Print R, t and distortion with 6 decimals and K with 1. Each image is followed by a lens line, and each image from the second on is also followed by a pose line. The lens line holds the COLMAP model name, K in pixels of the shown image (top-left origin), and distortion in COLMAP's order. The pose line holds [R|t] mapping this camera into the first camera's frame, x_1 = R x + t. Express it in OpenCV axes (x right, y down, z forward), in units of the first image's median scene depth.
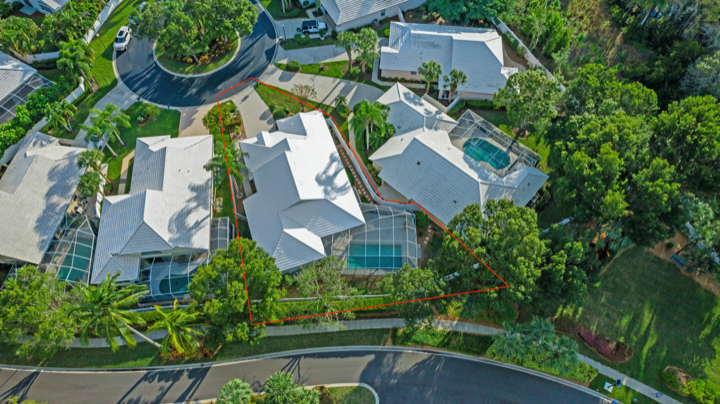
lens RADIAL K [[507.1, 0, 360.0], [0, 507.1, 202.0], [0, 0, 1]] dist [-0.004992, -0.001245]
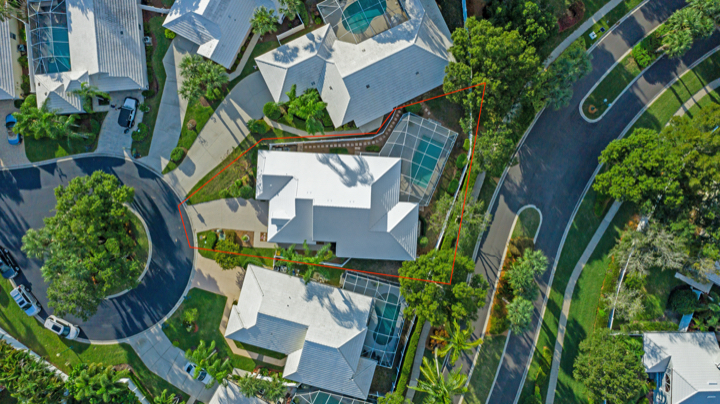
lens RADIAL K [[507.1, 0, 360.0], [0, 507.1, 202.0], [0, 0, 1]] dist [-0.004992, -0.001245]
pose [[0.377579, -0.925976, -0.001548, -0.097605], [0.788767, 0.320753, 0.524370, -0.516147], [-0.485057, -0.199212, 0.851489, 0.089664]]
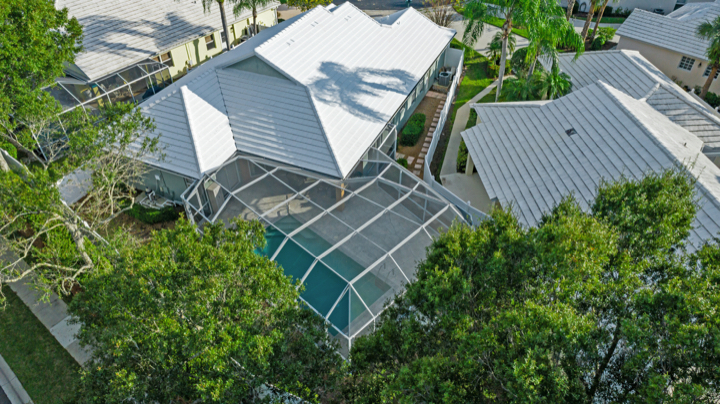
lens RADIAL K [[507.1, 0, 360.0], [0, 507.1, 202.0], [0, 0, 1]] dist [-0.004992, -0.001245]
pose [[0.726551, 0.435948, -0.531105, 0.206615], [-0.595800, 0.784735, -0.170919, 0.102118], [0.342265, 0.440614, 0.829888, 0.636665]]
